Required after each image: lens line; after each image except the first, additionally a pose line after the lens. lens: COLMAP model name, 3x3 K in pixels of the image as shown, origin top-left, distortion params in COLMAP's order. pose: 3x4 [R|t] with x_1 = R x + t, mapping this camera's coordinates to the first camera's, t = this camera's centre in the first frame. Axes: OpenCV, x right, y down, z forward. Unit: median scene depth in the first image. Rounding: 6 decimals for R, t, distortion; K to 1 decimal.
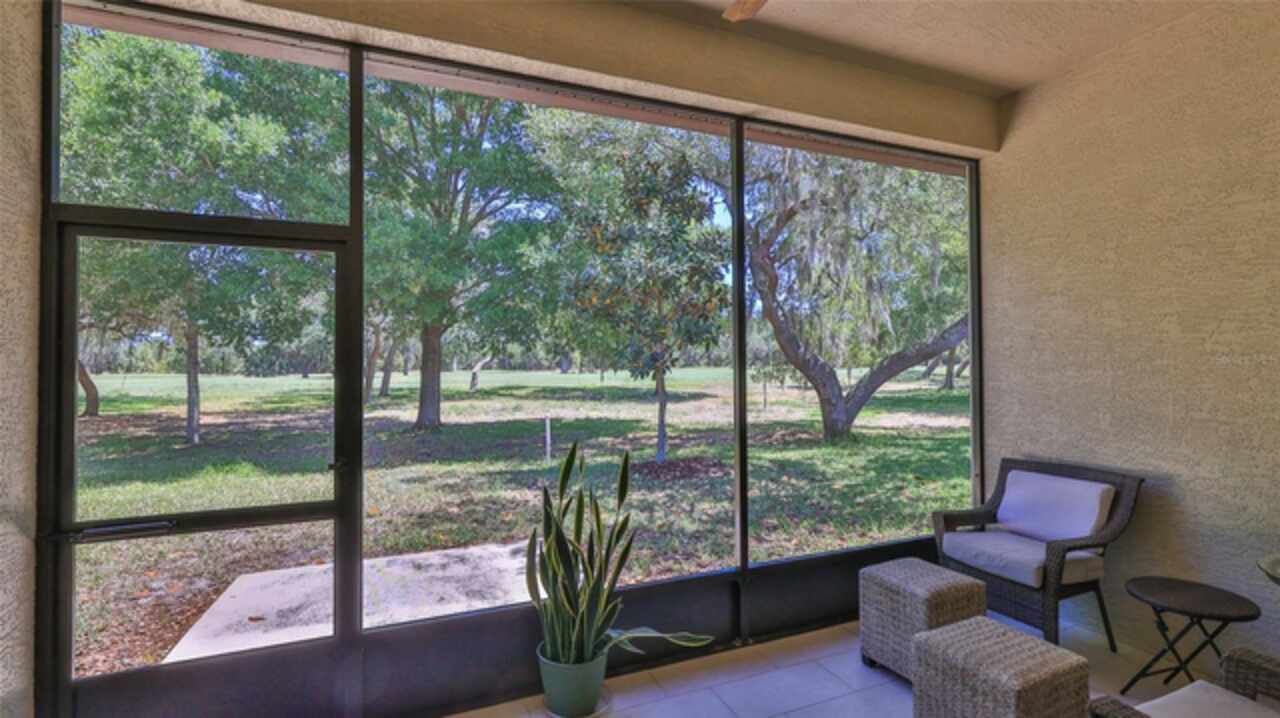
lens RADIAL K [[564.5, 0, 637.6], [0, 564.5, 354.7], [0, 0, 1]] dist [-0.000351, -0.000006]
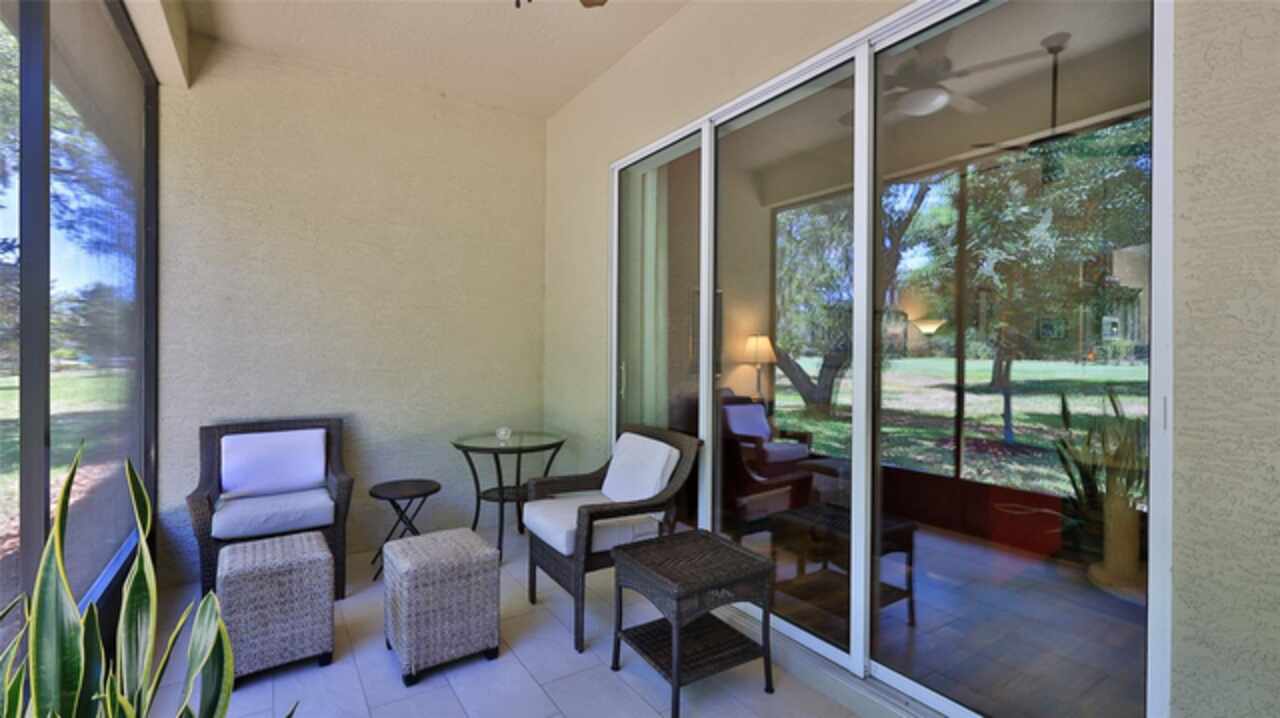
lens RADIAL K [[564.5, 0, 637.6], [0, 564.5, 354.7], [0, 0, 1]] dist [-0.000351, -0.000006]
pose [[-0.182472, -0.001316, 0.983210, -0.457253], [-0.025616, 0.999666, -0.003415, 0.060095], [-0.982877, -0.025809, -0.182445, 0.552357]]
